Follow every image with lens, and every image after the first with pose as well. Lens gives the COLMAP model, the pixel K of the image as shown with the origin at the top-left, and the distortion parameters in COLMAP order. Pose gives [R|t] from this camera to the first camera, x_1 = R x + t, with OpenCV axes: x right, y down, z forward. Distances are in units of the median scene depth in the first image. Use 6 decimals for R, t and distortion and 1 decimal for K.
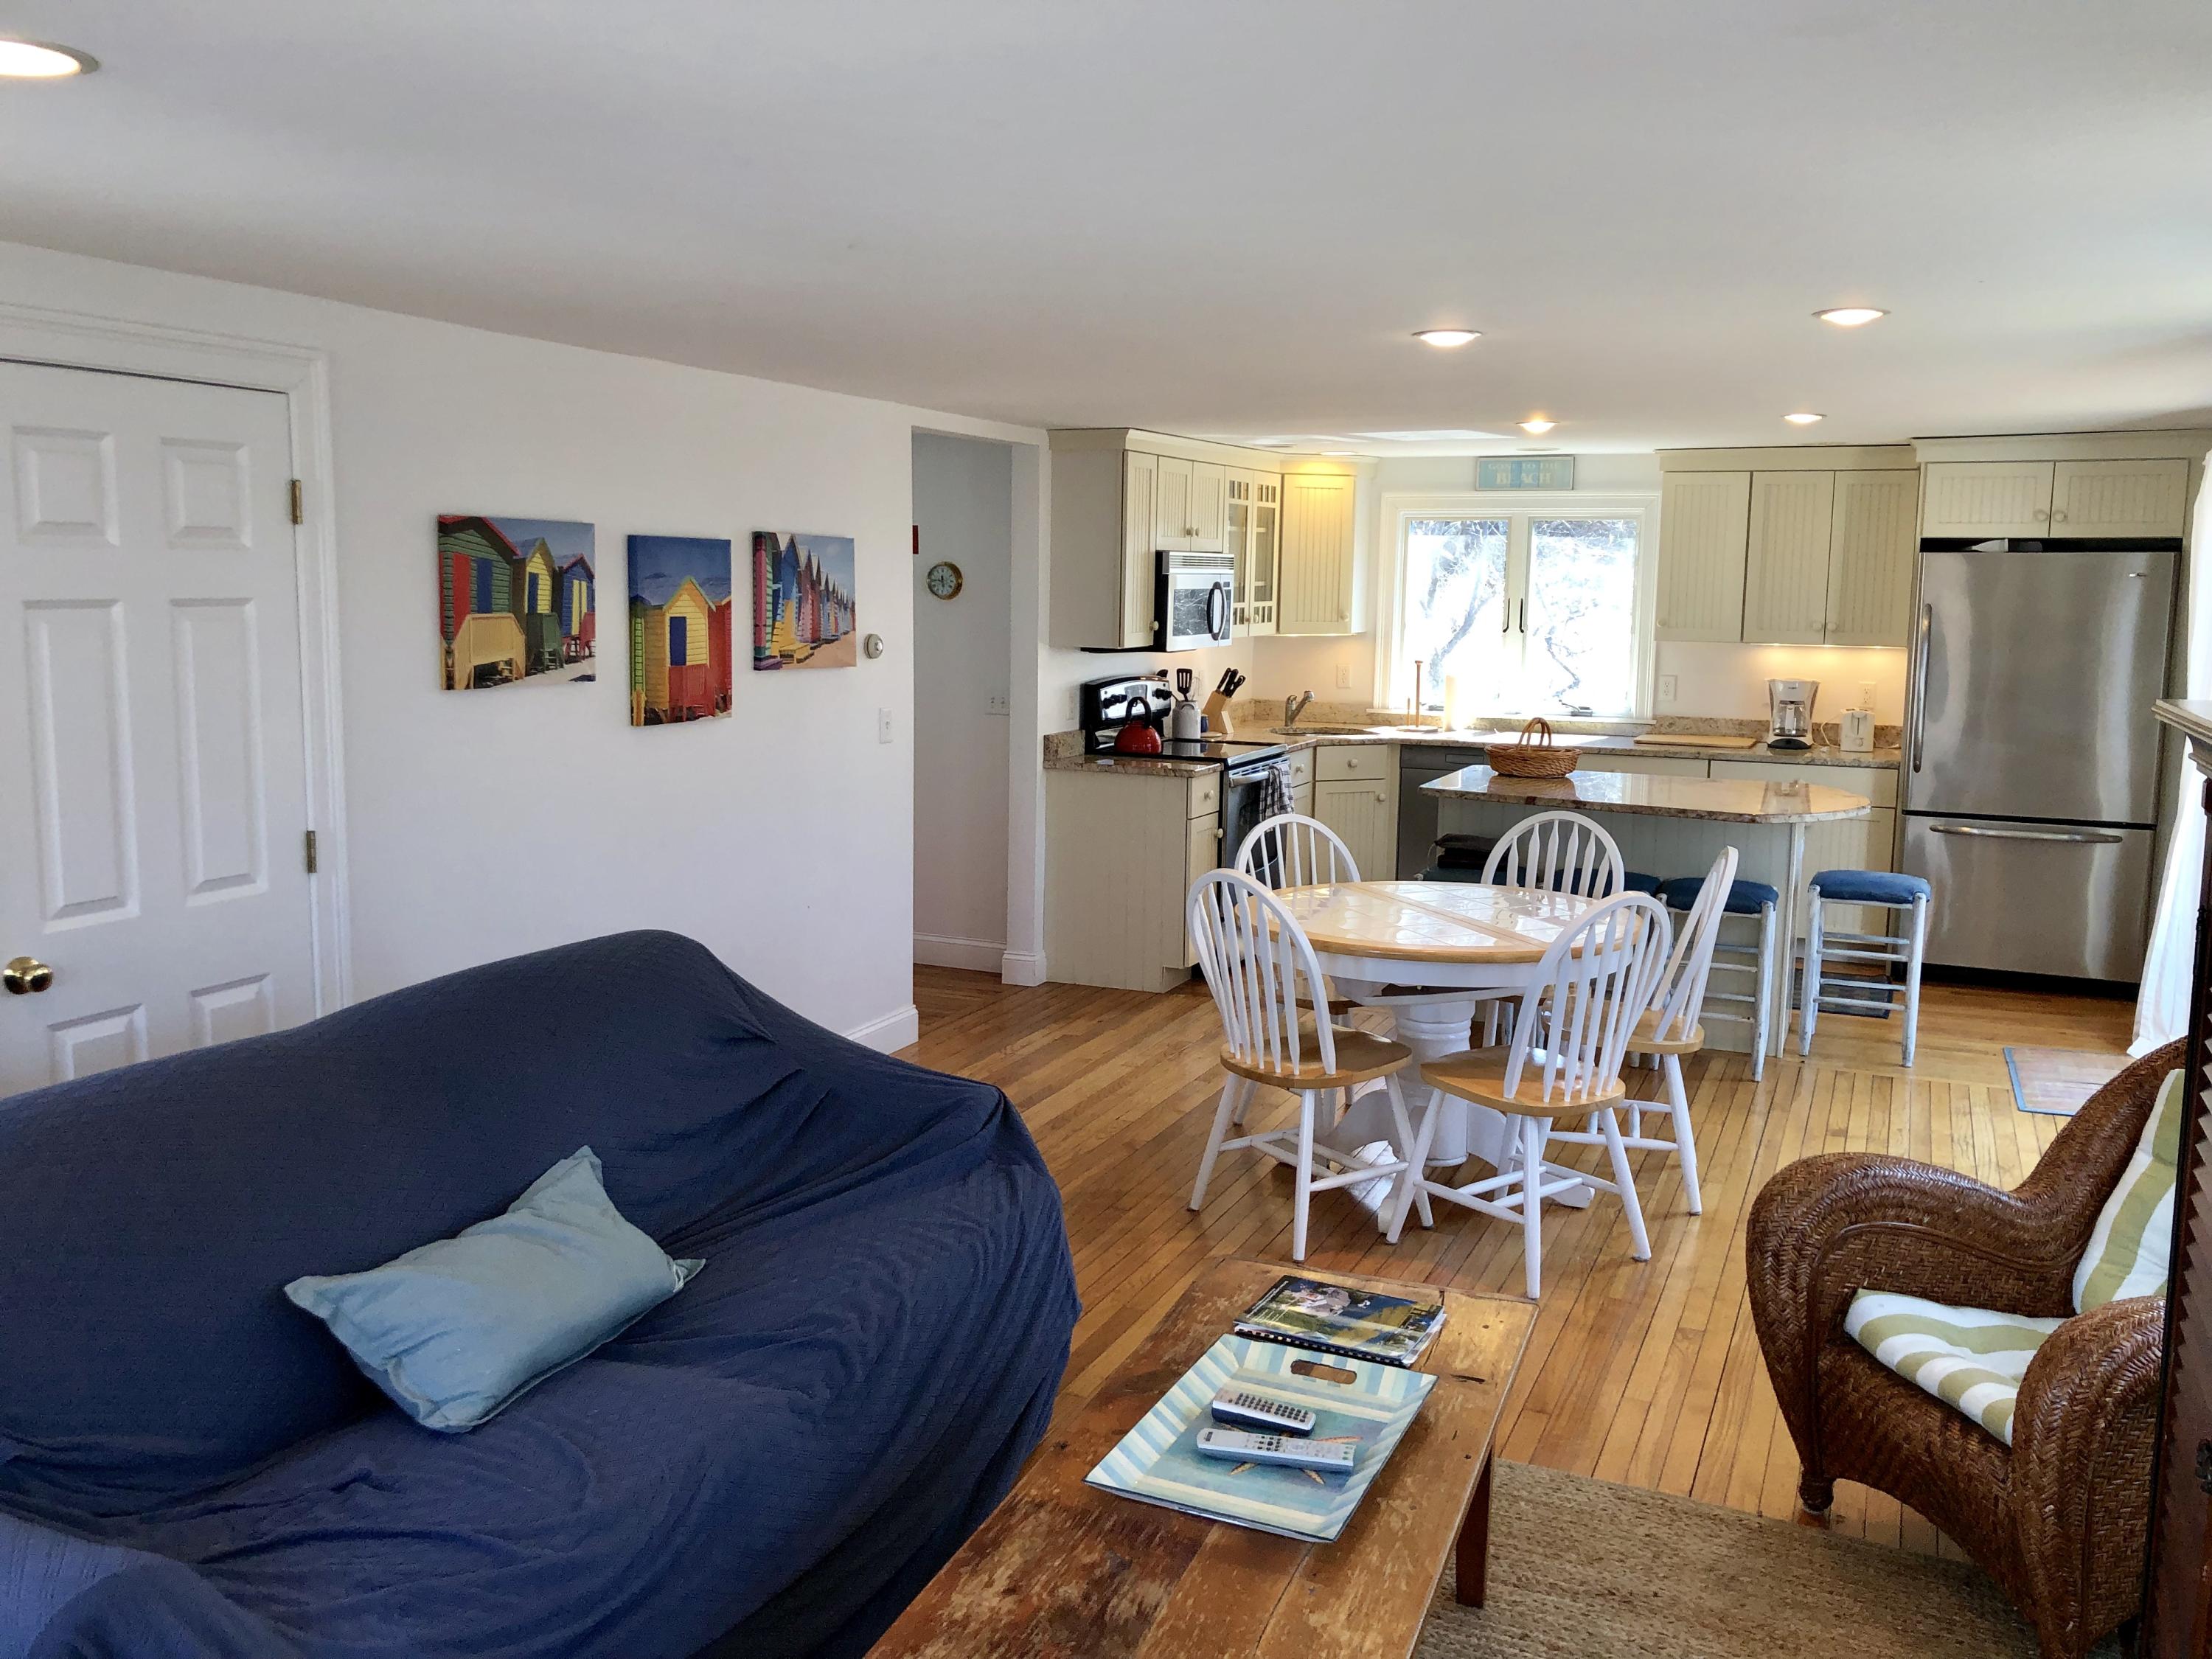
lens RADIAL K [[1833.0, 0, 1109.9], [0, 1833.0, 827.5], [0, 0, 1]] dist [0.028613, -0.018595]
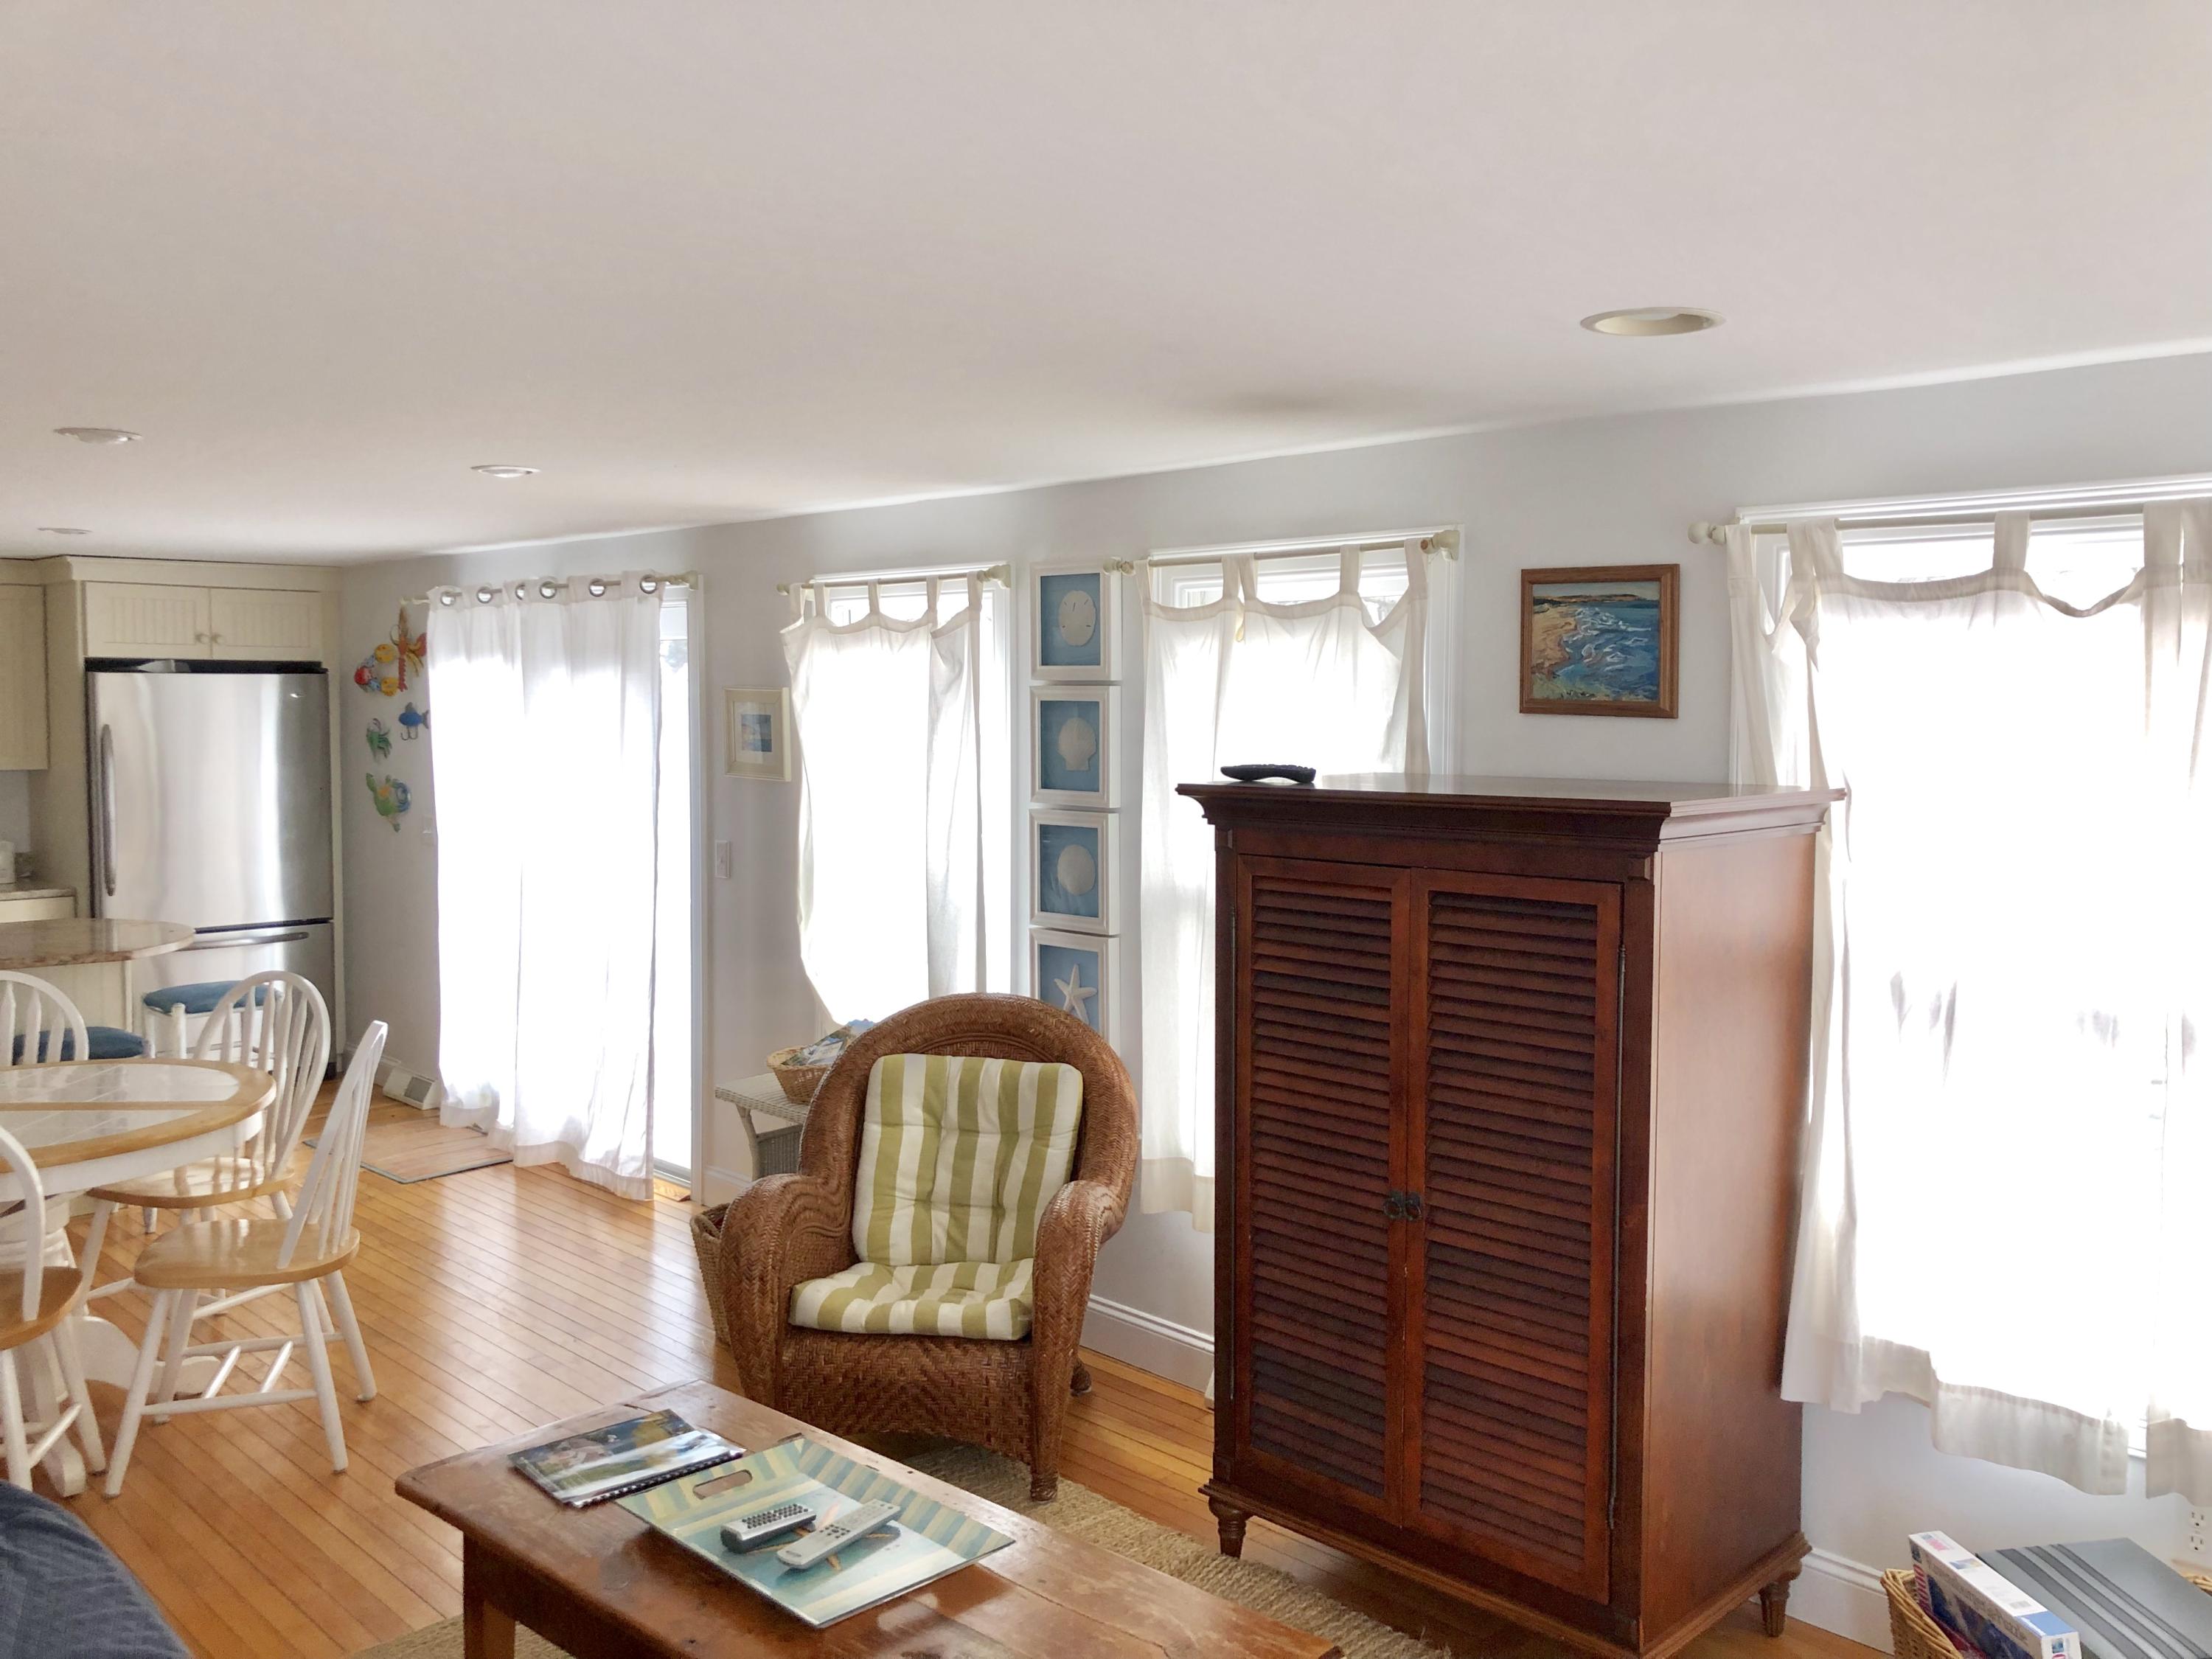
lens RADIAL K [[1833.0, 0, 1117.1], [0, 1833.0, 820.4], [0, 0, 1]] dist [0.028613, -0.018595]
pose [[0.360477, -0.070651, 0.930089, -0.629723], [0.130522, 0.991138, 0.024702, -0.055455], [-0.923591, 0.112492, 0.366504, 0.335124]]
